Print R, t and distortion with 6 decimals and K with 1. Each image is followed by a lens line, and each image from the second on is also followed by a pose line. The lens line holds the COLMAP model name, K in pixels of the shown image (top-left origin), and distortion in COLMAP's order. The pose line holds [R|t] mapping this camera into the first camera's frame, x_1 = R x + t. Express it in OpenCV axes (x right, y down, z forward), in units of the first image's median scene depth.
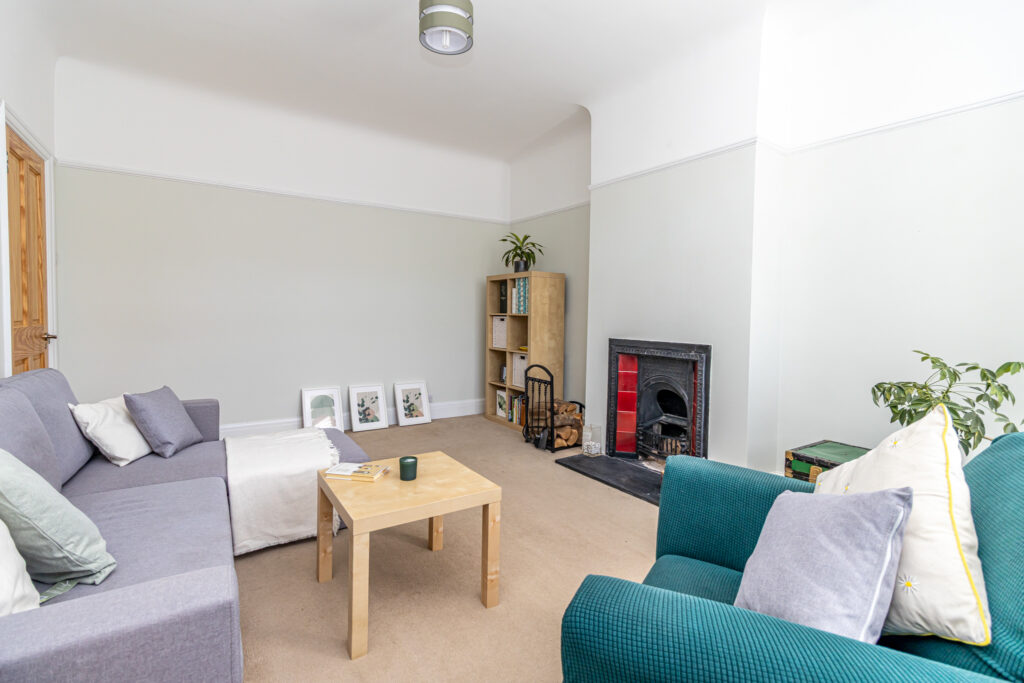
lens RADIAL K [[470.4, 0, 510.4], [0, 470.4, 329.9], [0, 0, 1]] dist [0.002210, -0.000475]
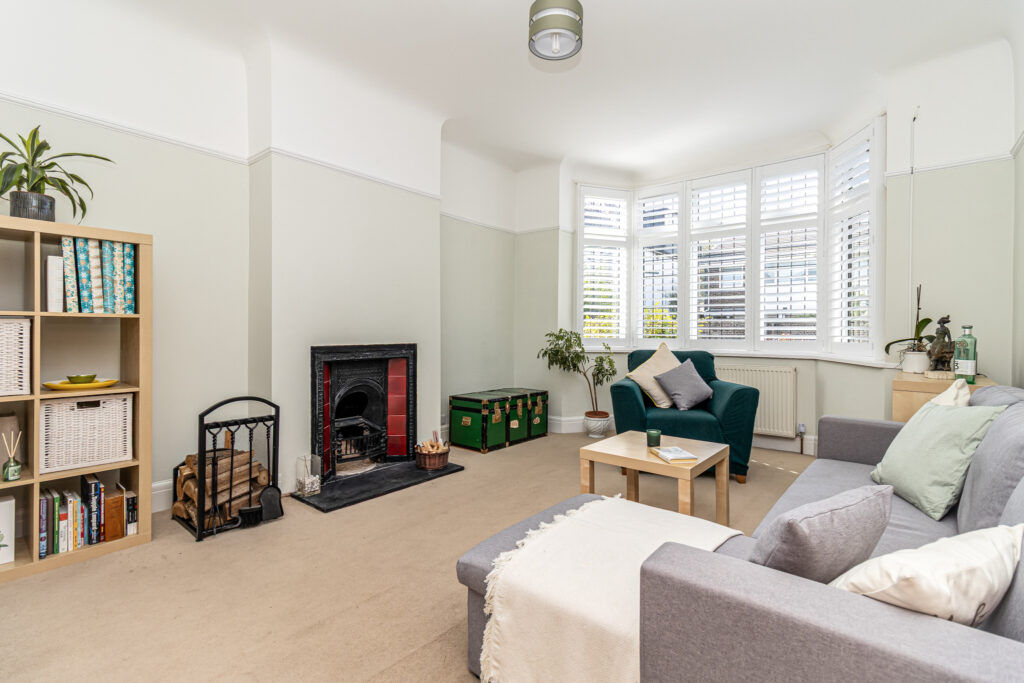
lens RADIAL K [[469.0, 0, 505.2], [0, 469.0, 325.8], [0, 0, 1]] dist [0.008491, -0.000902]
pose [[-0.267991, -0.009035, 0.963379, -0.687500], [0.025970, 0.999525, 0.016598, -0.023950], [-0.963071, 0.029468, -0.267629, 0.888463]]
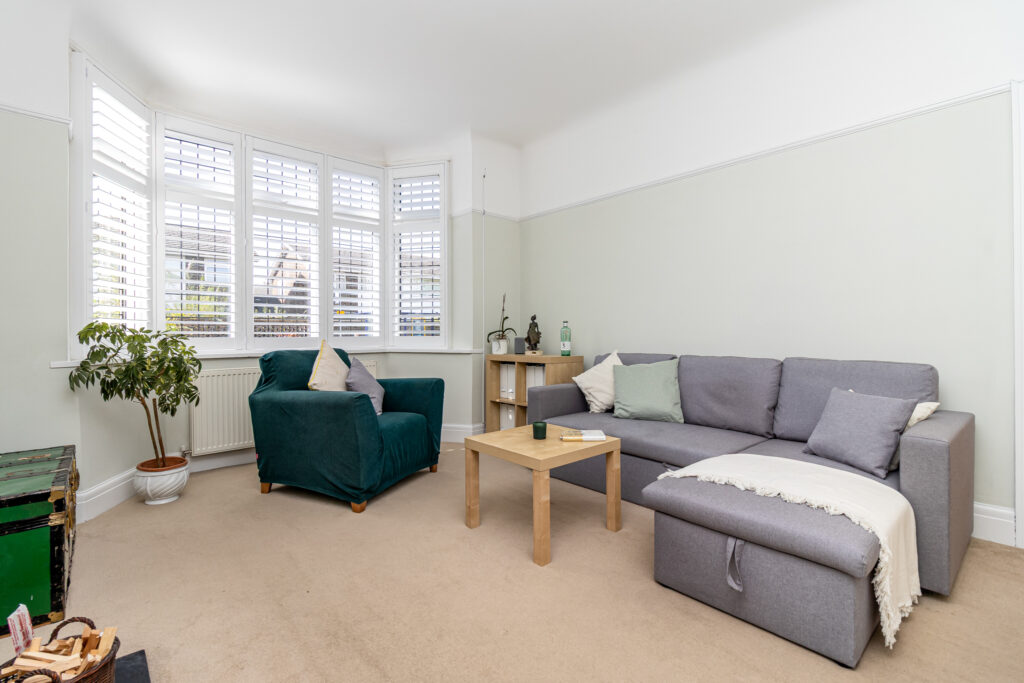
lens RADIAL K [[470.4, 0, 510.4], [0, 470.4, 329.9], [0, 0, 1]] dist [0.002210, -0.000475]
pose [[-0.990880, -0.010522, -0.134338, 0.012578], [-0.014360, 0.999515, 0.027627, -0.004951], [0.133982, 0.029304, -0.990550, 1.144499]]
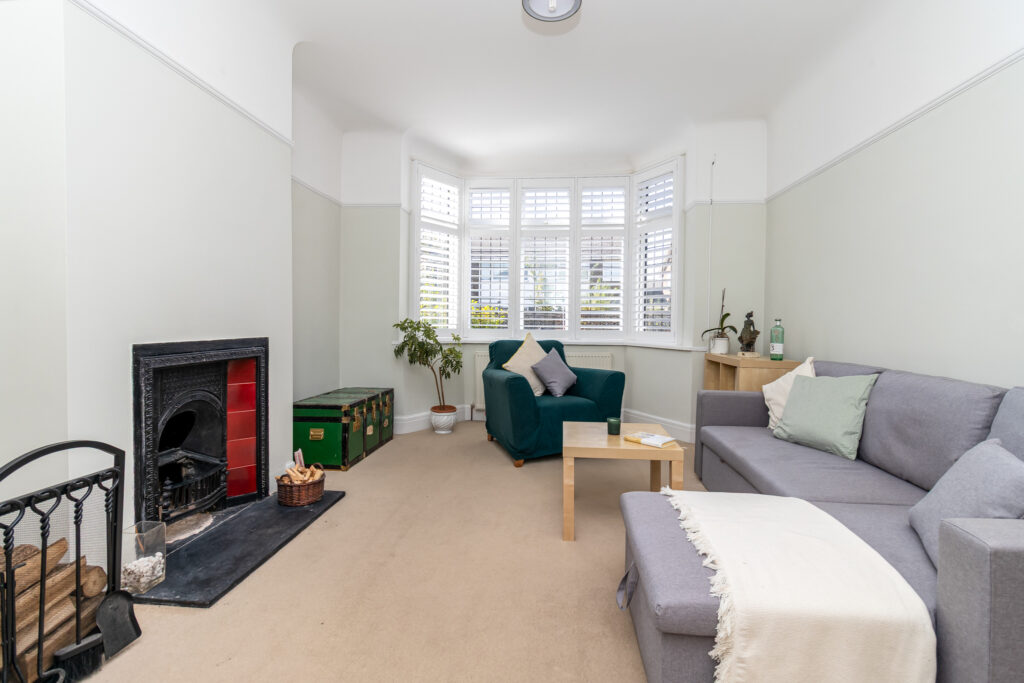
lens RADIAL K [[469.0, 0, 505.2], [0, 469.0, 325.8], [0, 0, 1]] dist [0.008491, -0.000902]
pose [[-0.764992, -0.028775, 0.643397, -0.422807], [0.000905, 0.998952, 0.045752, -0.025637], [-0.644040, 0.035582, -0.764164, 1.128087]]
